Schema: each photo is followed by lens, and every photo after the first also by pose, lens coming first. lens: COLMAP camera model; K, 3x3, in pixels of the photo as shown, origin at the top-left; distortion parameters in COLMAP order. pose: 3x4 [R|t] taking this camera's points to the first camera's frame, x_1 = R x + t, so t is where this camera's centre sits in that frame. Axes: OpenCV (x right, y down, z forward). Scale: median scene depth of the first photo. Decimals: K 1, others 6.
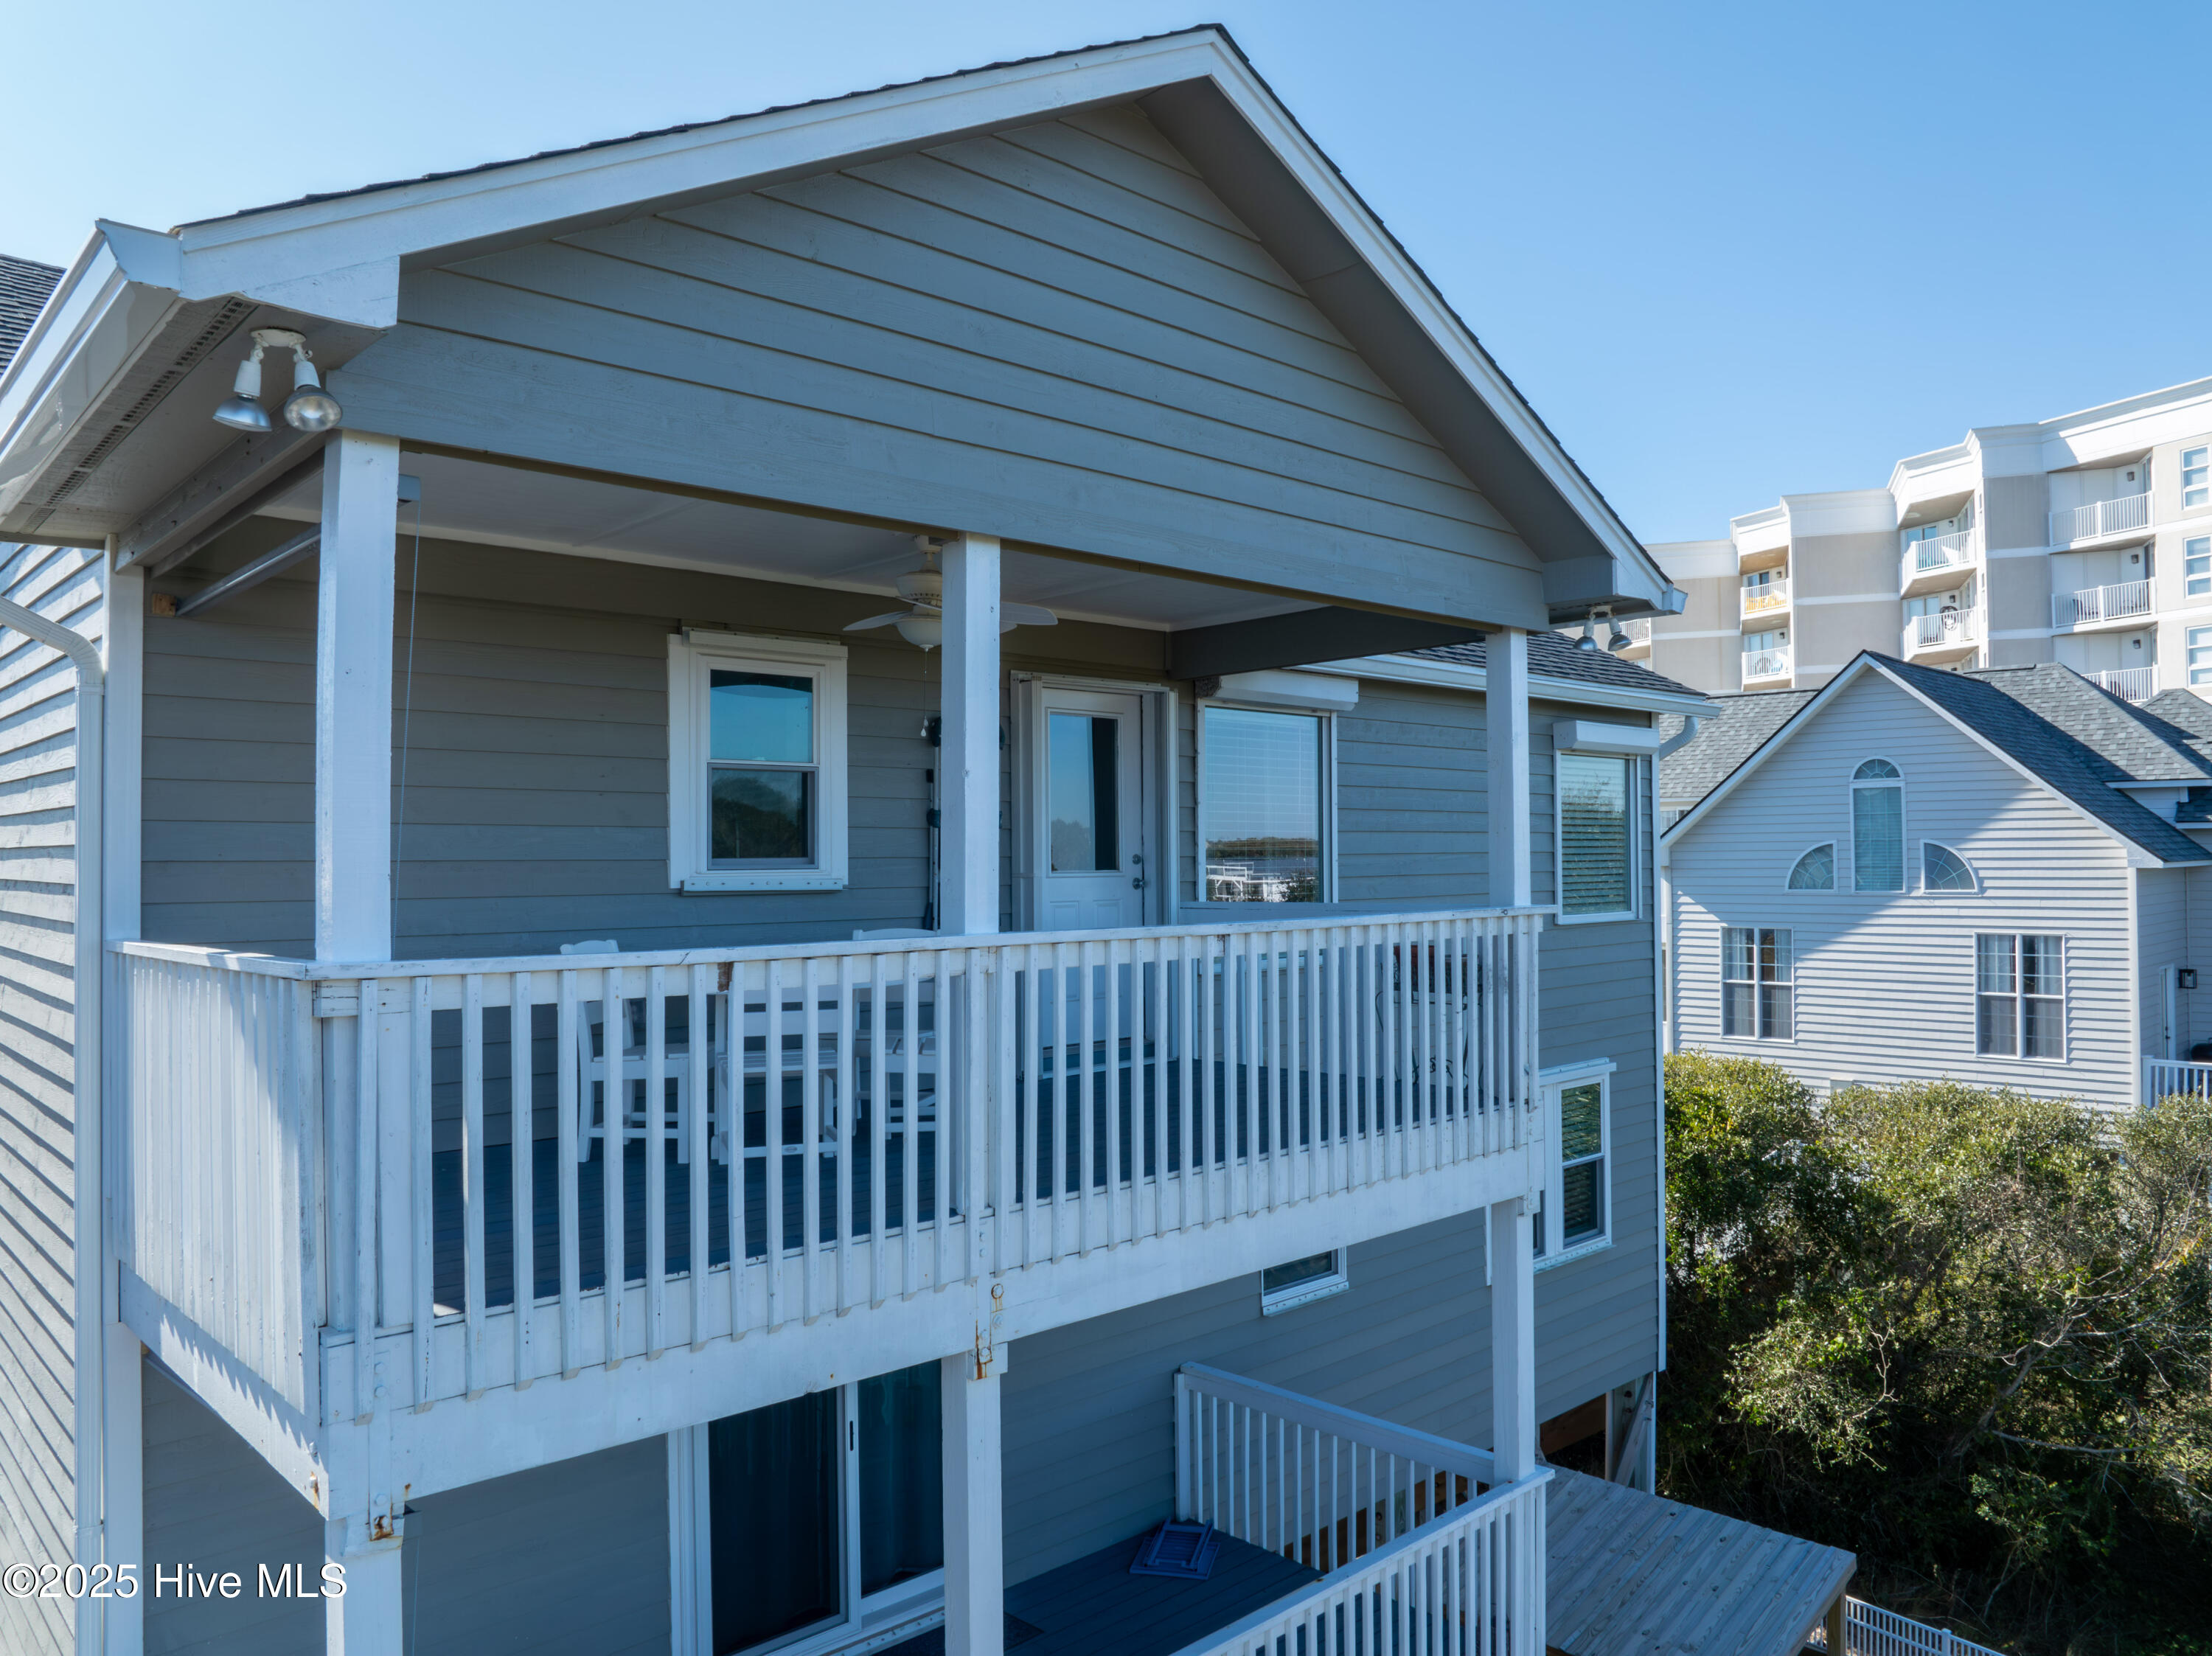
lens RADIAL K [[1576.0, 0, 1120.0], [0, 1576.0, 811.2], [0, 0, 1]] dist [-0.028383, -0.002668]
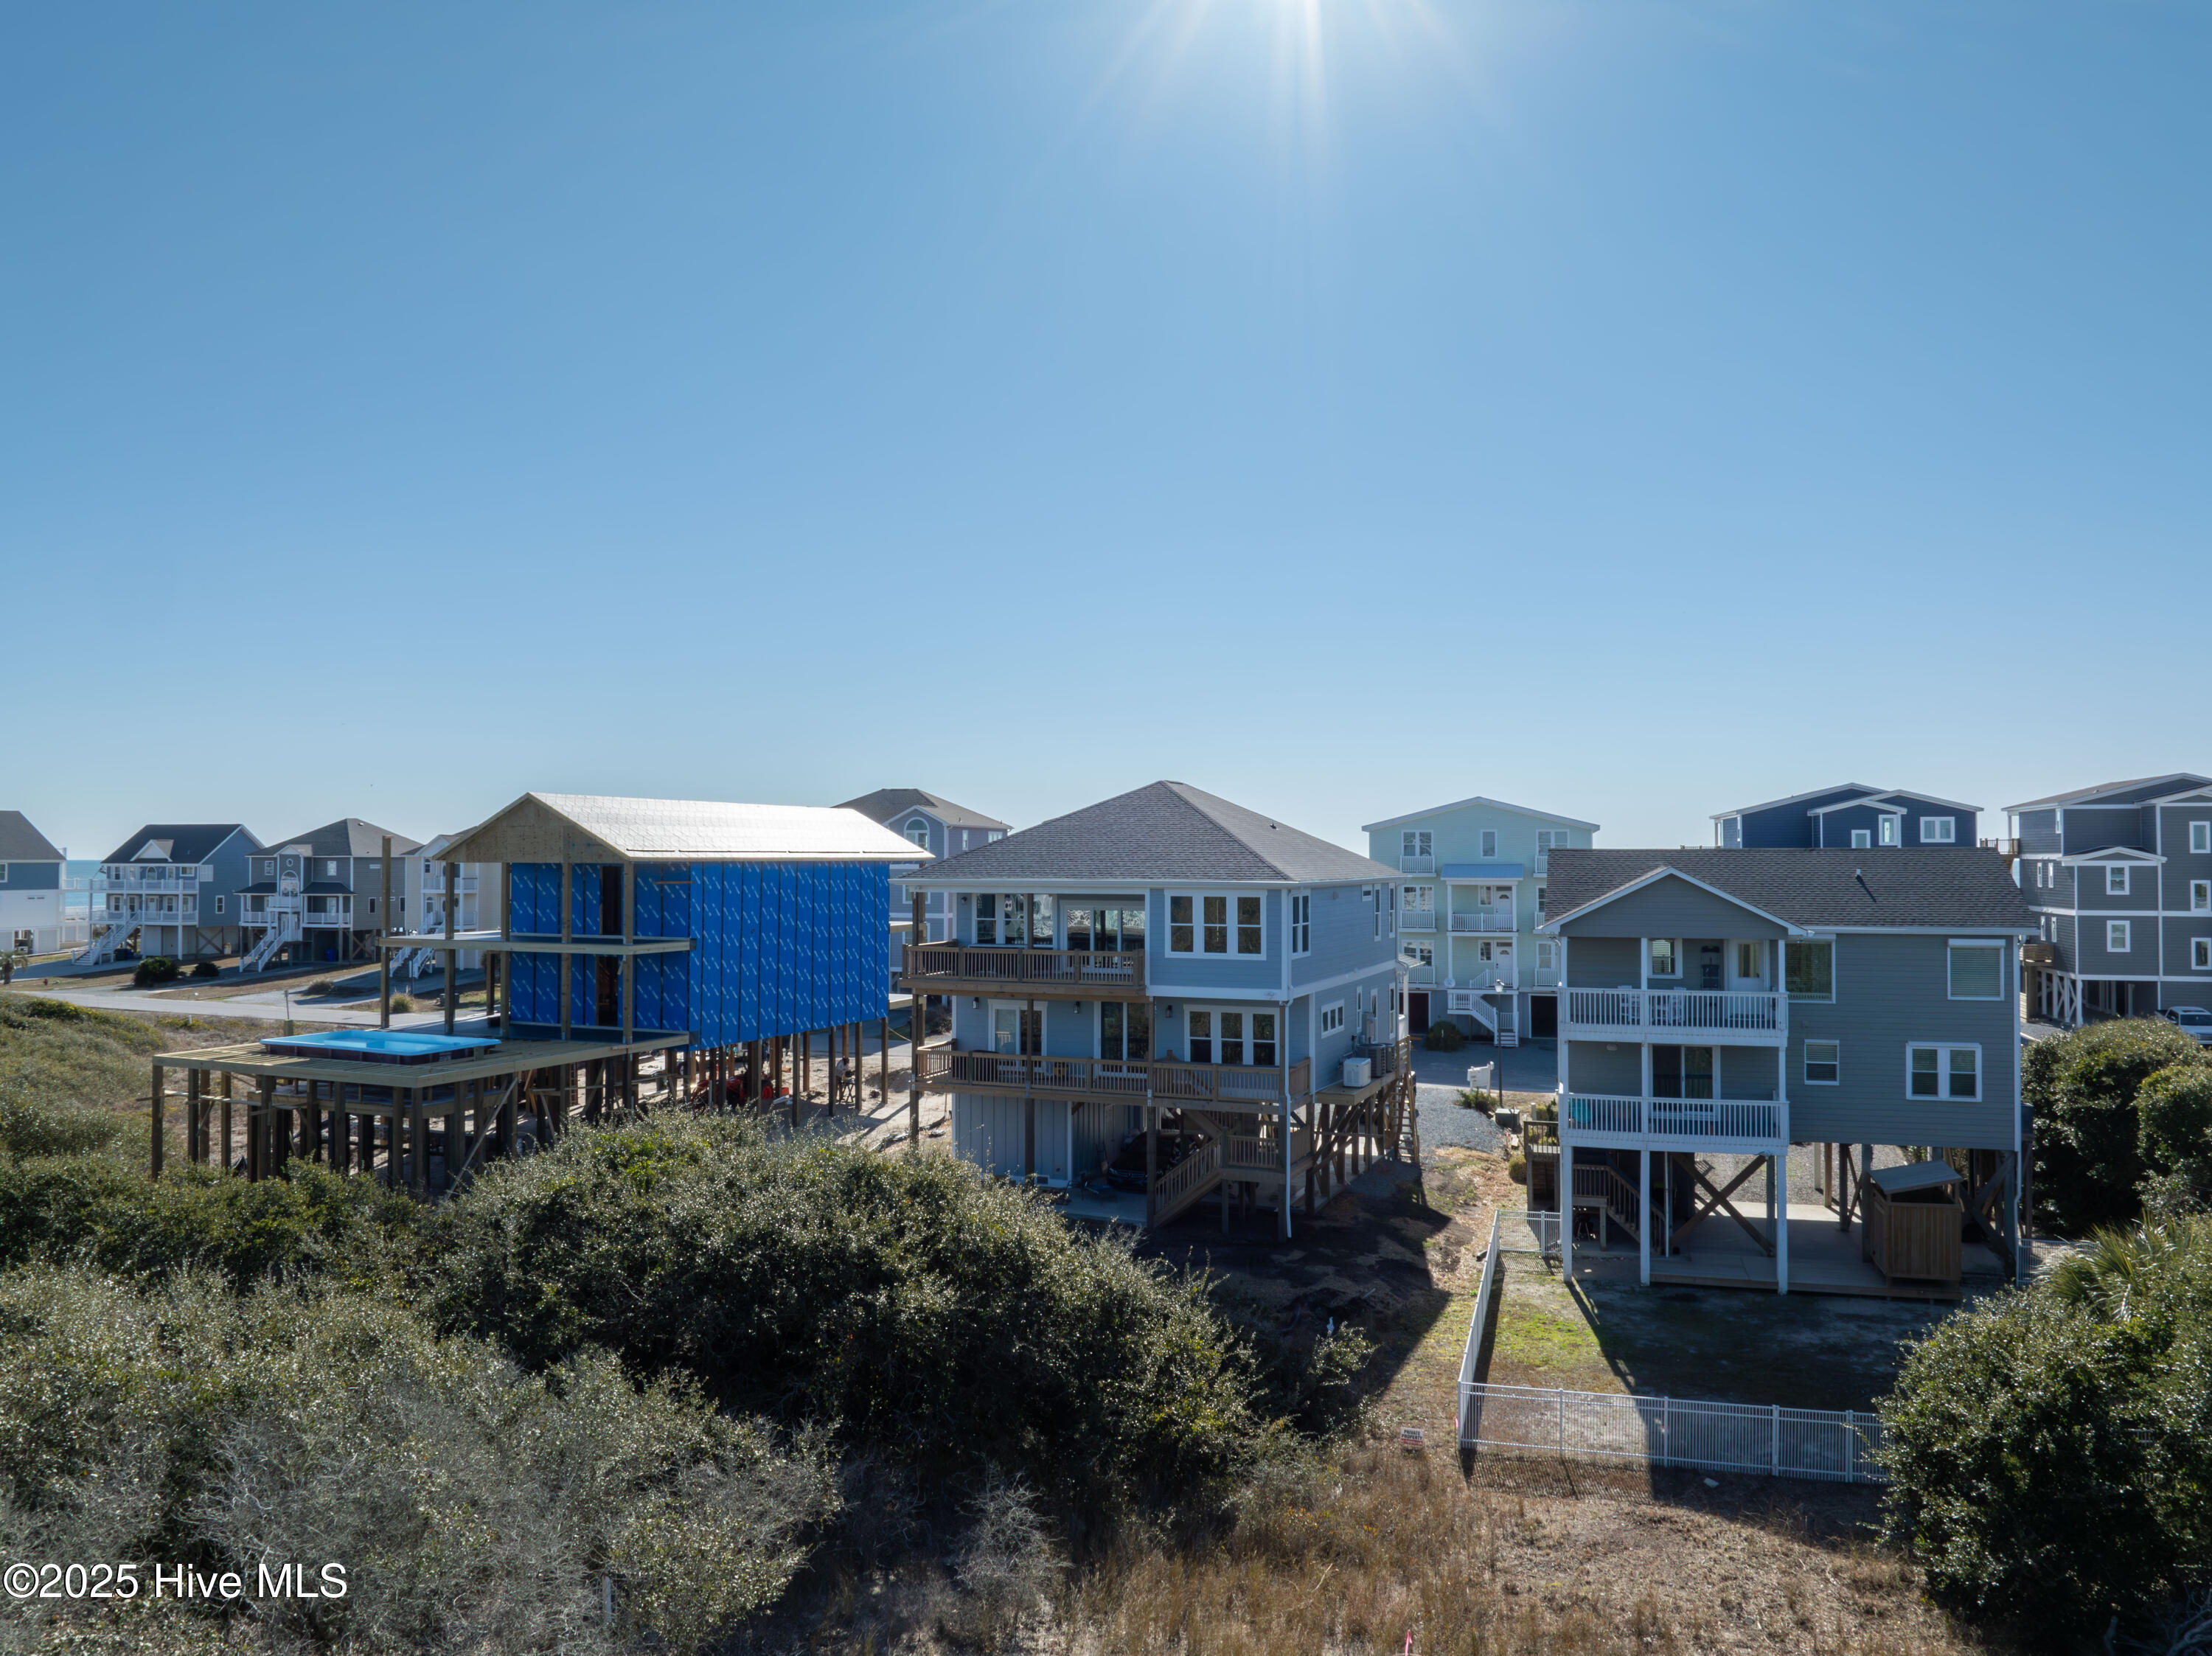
lens RADIAL K [[1576.0, 0, 1102.0], [0, 1576.0, 822.7], [0, 0, 1]] dist [-0.059461, 0.022605]
pose [[0.480604, -0.007788, -0.876903, 1.147934], [0.022937, 0.999730, 0.003692, -0.176725], [0.876638, -0.021888, 0.480653, -1.065420]]
